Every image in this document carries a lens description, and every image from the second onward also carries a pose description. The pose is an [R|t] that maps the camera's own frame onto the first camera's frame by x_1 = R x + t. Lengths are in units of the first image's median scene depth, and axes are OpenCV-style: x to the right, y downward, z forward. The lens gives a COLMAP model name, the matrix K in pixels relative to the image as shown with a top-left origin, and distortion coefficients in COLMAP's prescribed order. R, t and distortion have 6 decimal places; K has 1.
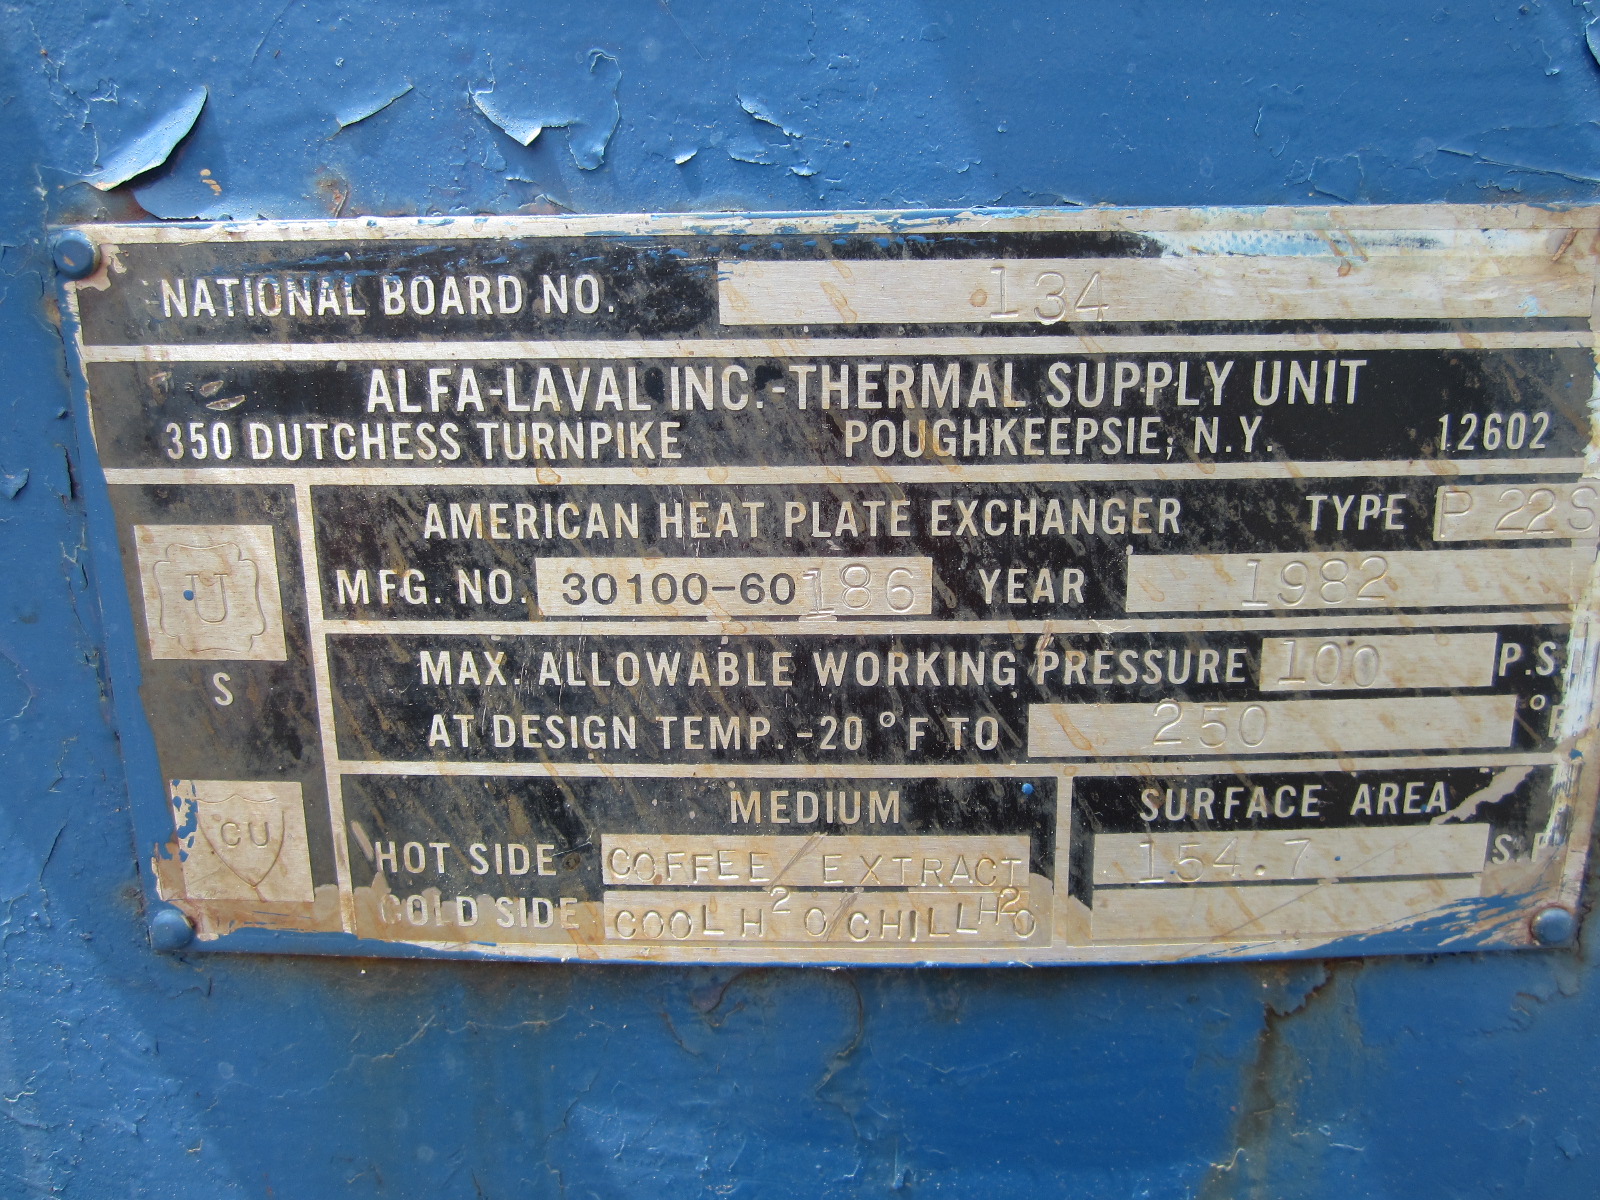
lens RADIAL K [[1308.0, 0, 800.4], [0, 1308.0, 600.9], [0, 0, 1]] dist [-0.043398, 0.006297]
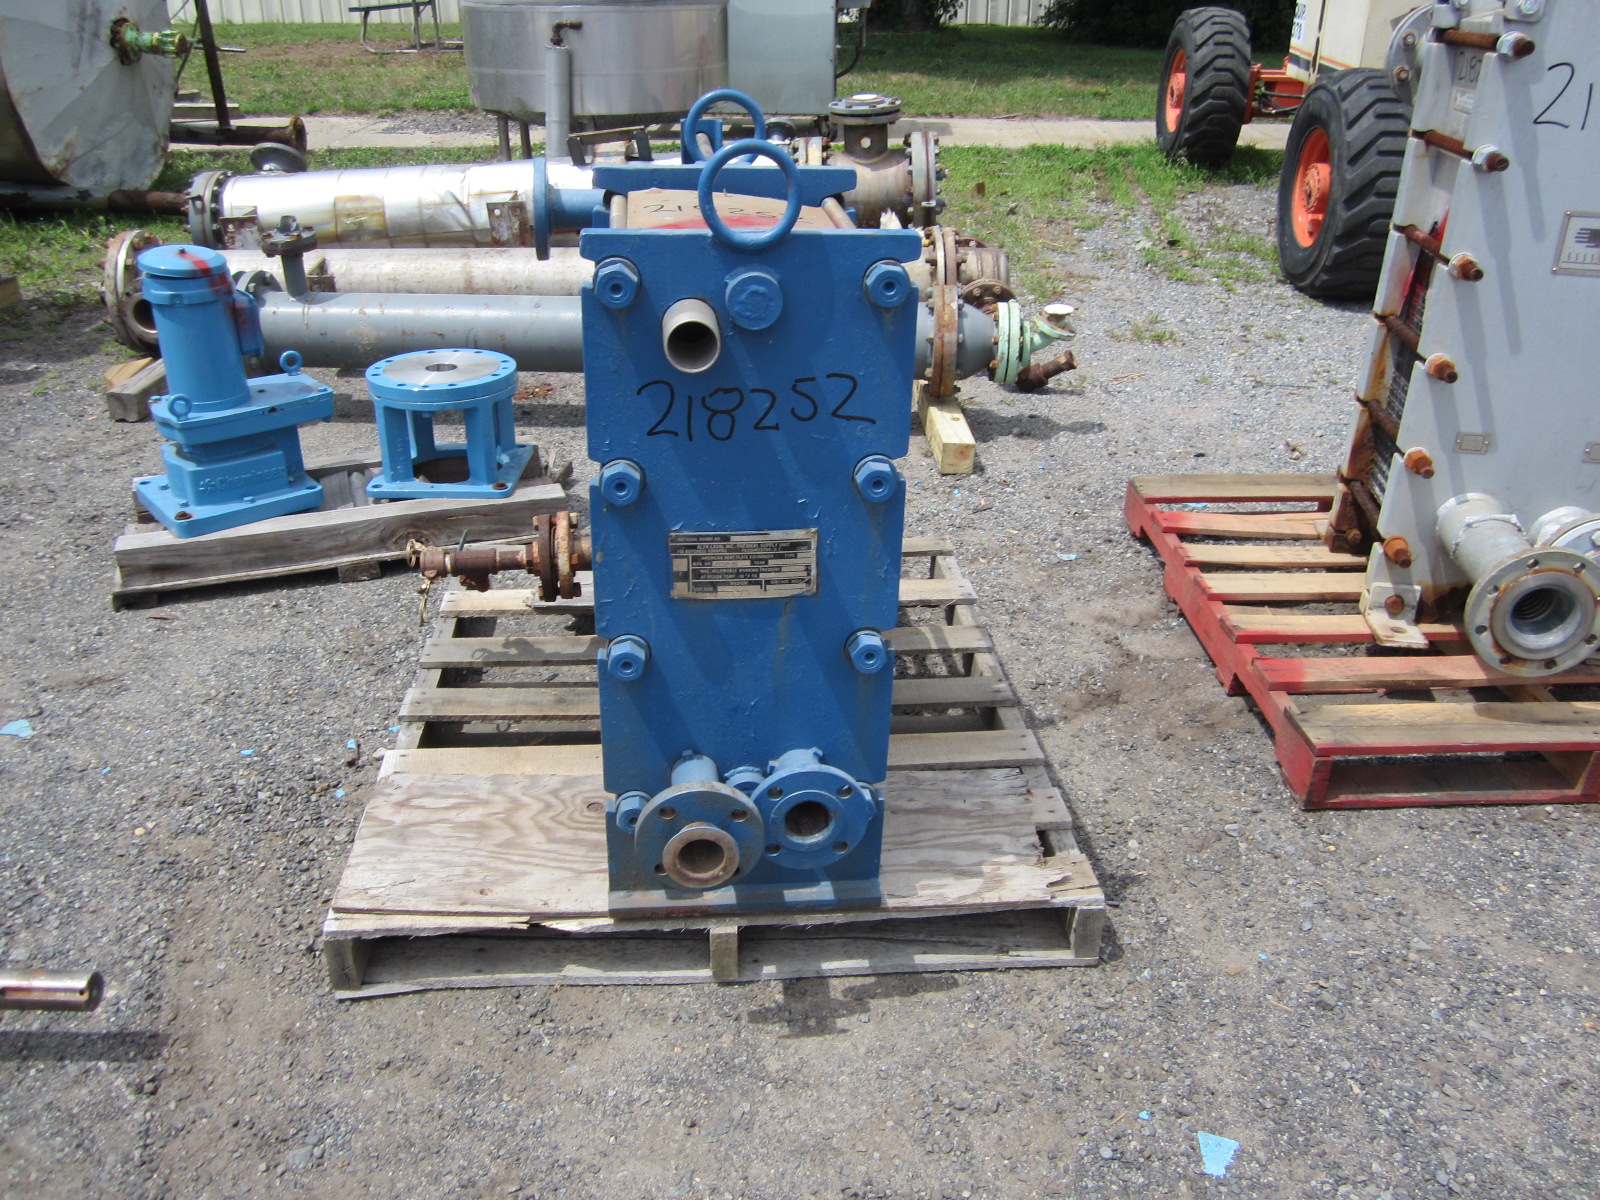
lens RADIAL K [[1308.0, 0, 802.2], [0, 1308.0, 603.5], [0, 0, 1]] dist [-0.043398, 0.006297]
pose [[0.990551, -0.030125, 0.133792, -0.884482], [-0.002128, 0.972082, 0.234633, -2.119347], [-0.137125, -0.232701, 0.962833, -9.077771]]
